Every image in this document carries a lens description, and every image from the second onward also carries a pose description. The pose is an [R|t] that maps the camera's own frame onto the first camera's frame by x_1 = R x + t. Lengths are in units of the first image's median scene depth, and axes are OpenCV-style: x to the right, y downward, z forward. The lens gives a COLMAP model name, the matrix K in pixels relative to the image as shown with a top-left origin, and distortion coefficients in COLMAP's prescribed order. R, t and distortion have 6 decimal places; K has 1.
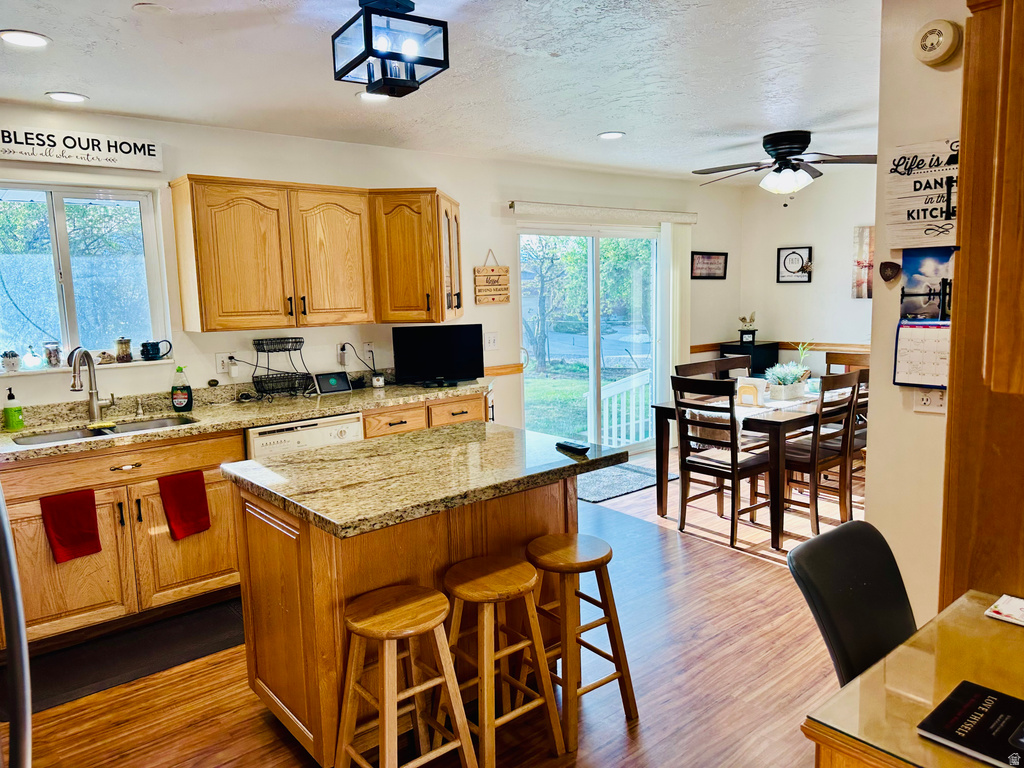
lens RADIAL K [[718.9, 0, 512.8], [0, 718.9, 386.6], [0, 0, 1]] dist [0.006517, 0.000151]
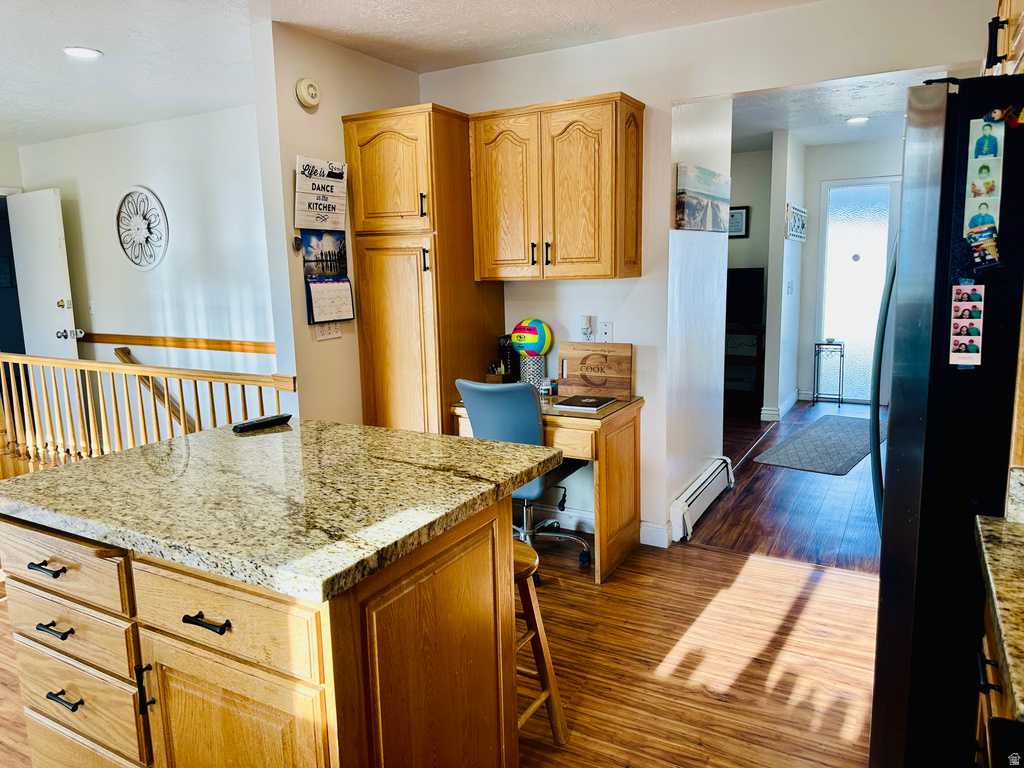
lens RADIAL K [[710.8, 0, 513.6], [0, 710.8, 382.3], [0, 0, 1]] dist [0.100257, -0.142188]
pose [[-0.348206, -0.119819, 0.929729, -0.613384], [0.158599, 0.969970, 0.184404, -0.057634], [-0.923904, 0.211665, -0.318746, 0.714984]]
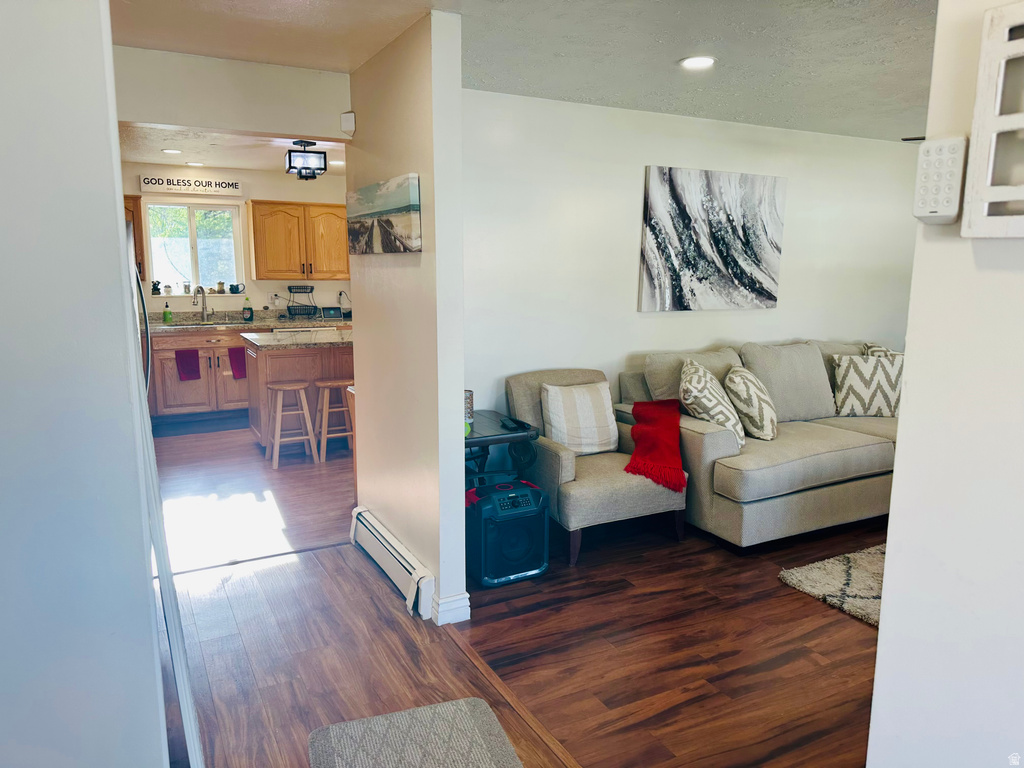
lens RADIAL K [[718.2, 0, 510.1], [0, 718.2, 386.3], [0, 0, 1]] dist [0.105847, -0.152348]
pose [[0.977838, 0.065993, -0.198688, 0.674106], [-0.058272, 0.997310, 0.044463, 0.087270], [0.201088, -0.031900, 0.979054, -0.832845]]
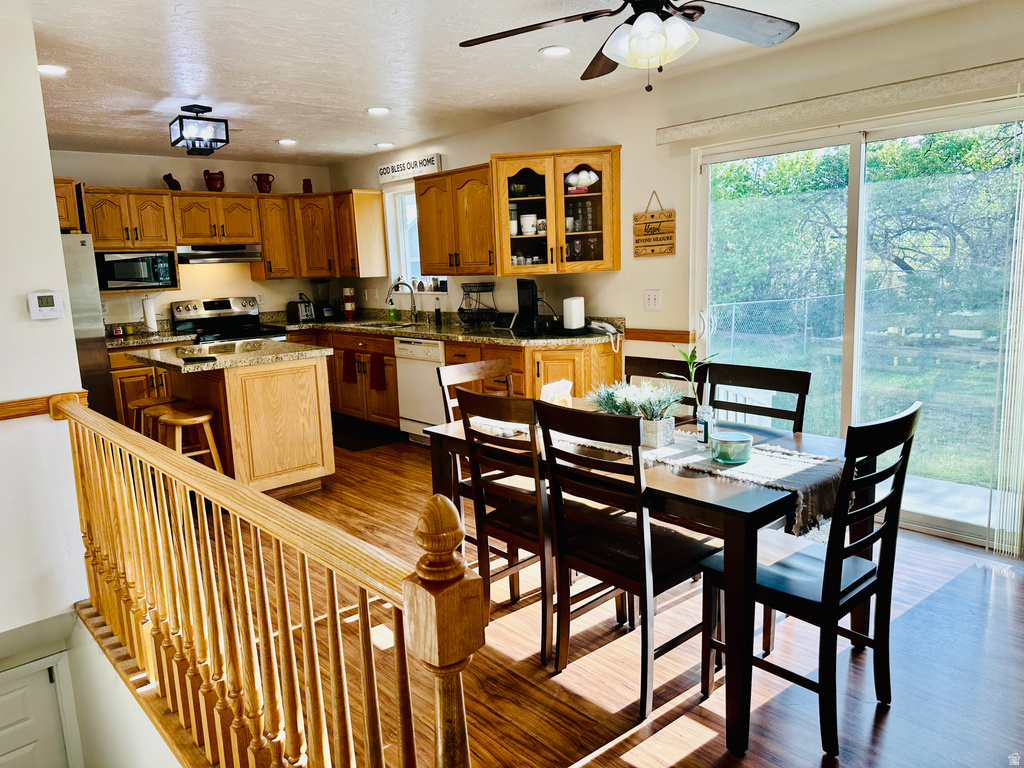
lens RADIAL K [[714.2, 0, 512.3], [0, 714.2, 381.2], [0, 0, 1]] dist [0.178534, -0.364031]
pose [[0.039228, 0.186976, -0.981581, 1.231489], [-0.094500, 0.978628, 0.182637, -0.160336], [0.994752, 0.085595, 0.056059, 1.156806]]
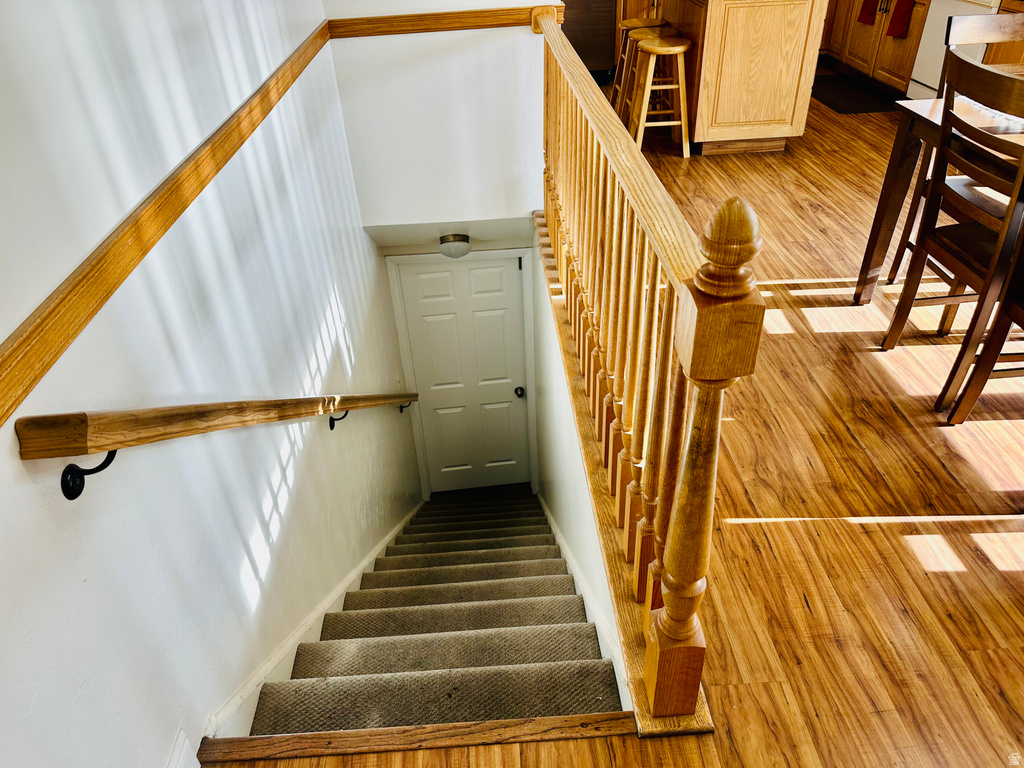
lens RADIAL K [[725.6, 0, 512.0], [0, 725.6, 384.0], [0, 0, 1]] dist [0.026228, -0.041041]
pose [[-0.599266, 0.500785, -0.624575, 1.175719], [-0.047693, 0.756464, 0.652294, -0.167565], [0.799128, 0.420686, -0.429439, 1.223116]]
